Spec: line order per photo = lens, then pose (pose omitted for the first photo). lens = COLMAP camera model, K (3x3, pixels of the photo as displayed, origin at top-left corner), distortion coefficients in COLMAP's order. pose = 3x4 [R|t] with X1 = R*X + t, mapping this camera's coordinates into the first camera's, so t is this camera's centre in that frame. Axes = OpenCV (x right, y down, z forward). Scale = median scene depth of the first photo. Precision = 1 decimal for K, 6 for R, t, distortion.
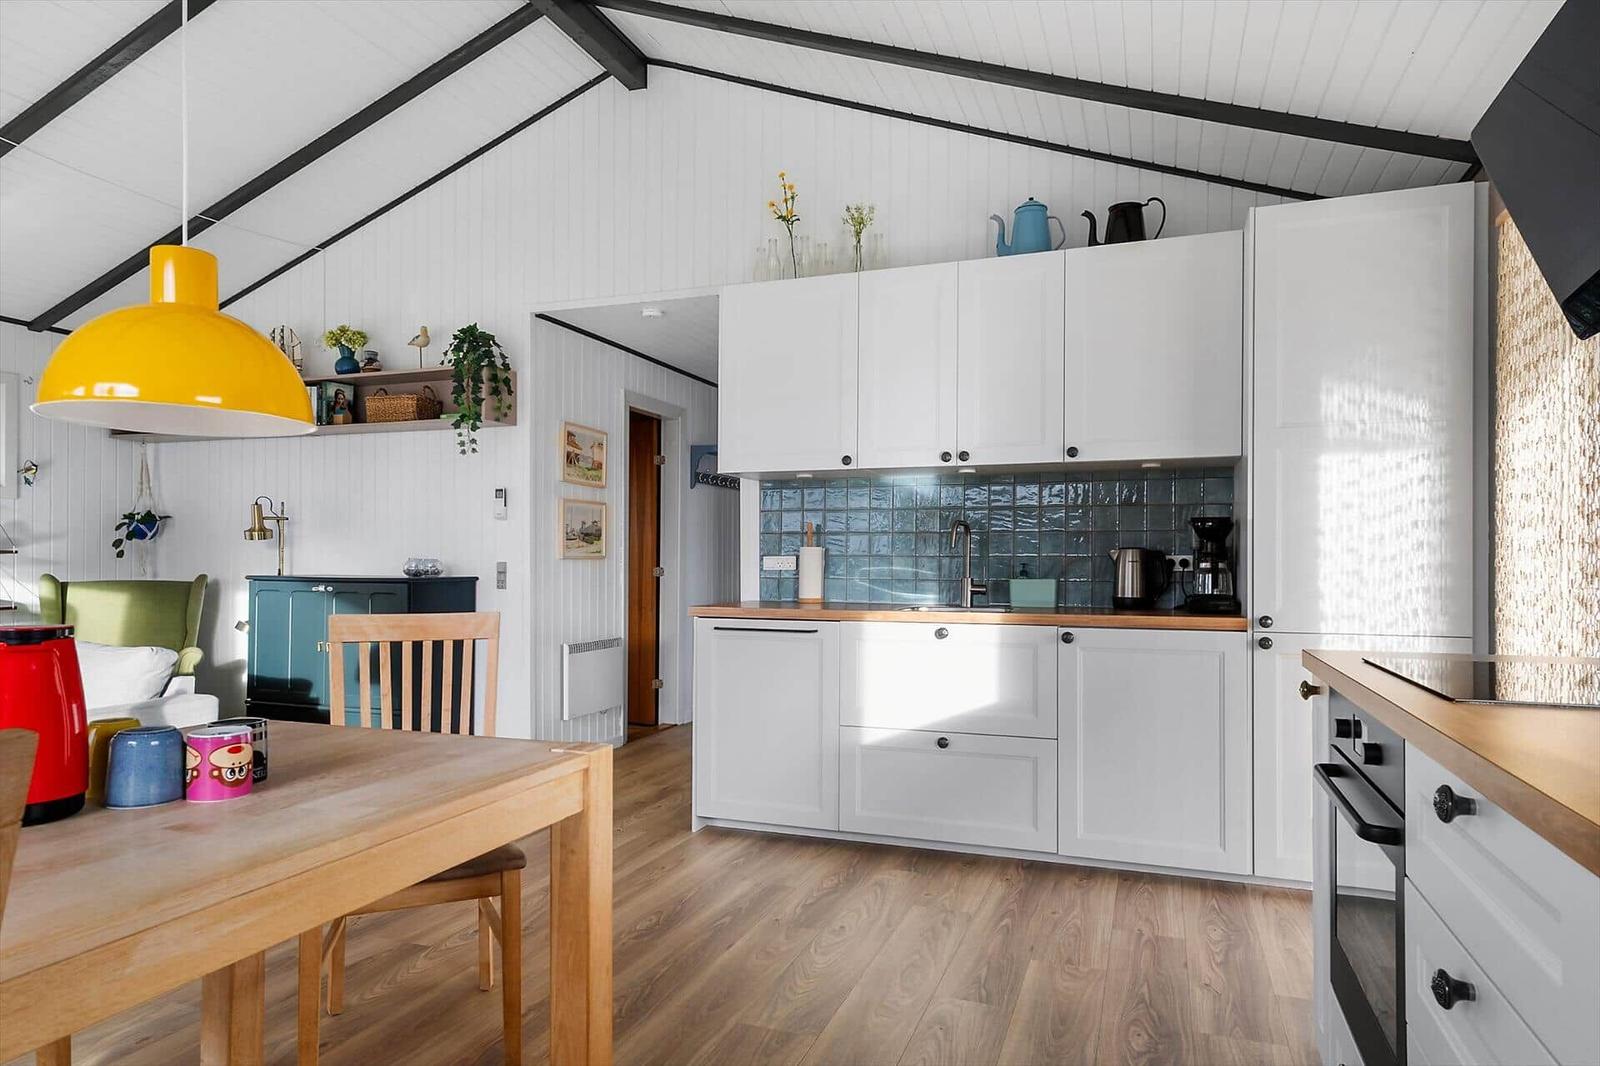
lens RADIAL K [[949.8, 0, 785.9], [0, 949.8, 549.2], [0, 0, 1]] dist [0.031367, -0.000682]
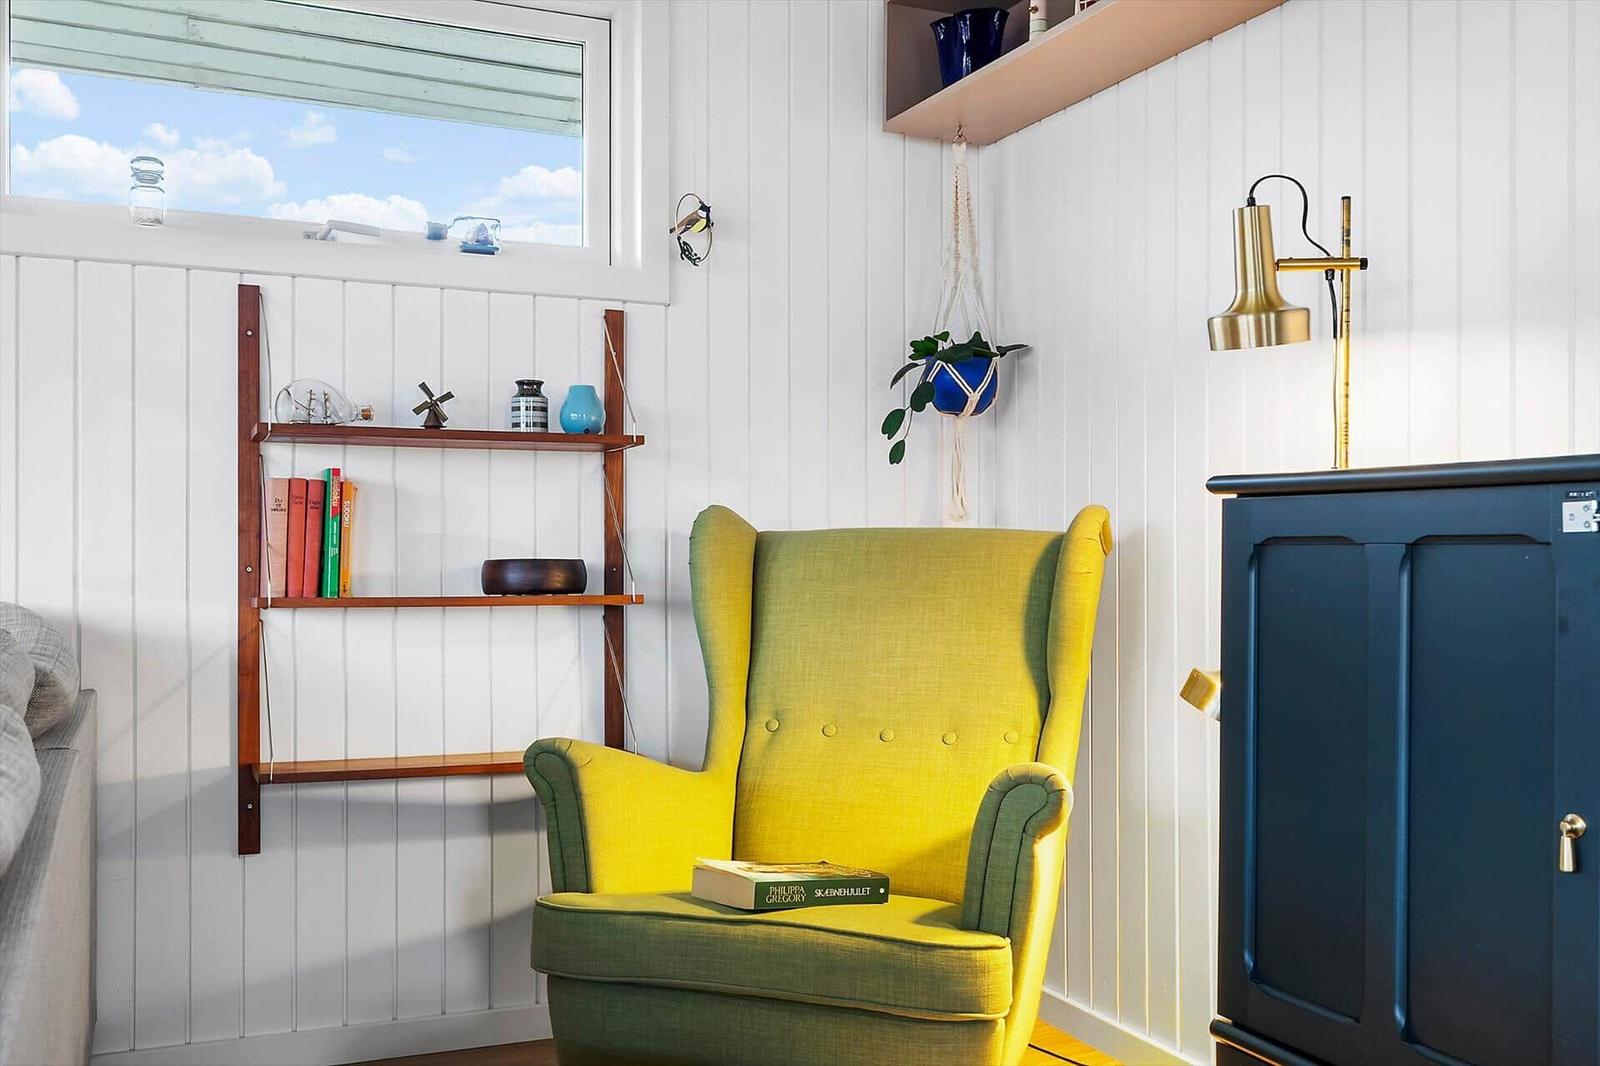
lens RADIAL K [[1502.9, 0, 793.1], [0, 1502.9, 542.2], [0, 0, 1]] dist [0.010555, 0.000000]
pose [[0.690232, -0.007272, -0.723552, -0.348829], [0.004787, 0.999974, -0.005484, 0.041773], [0.723573, 0.000321, 0.690248, 0.639003]]
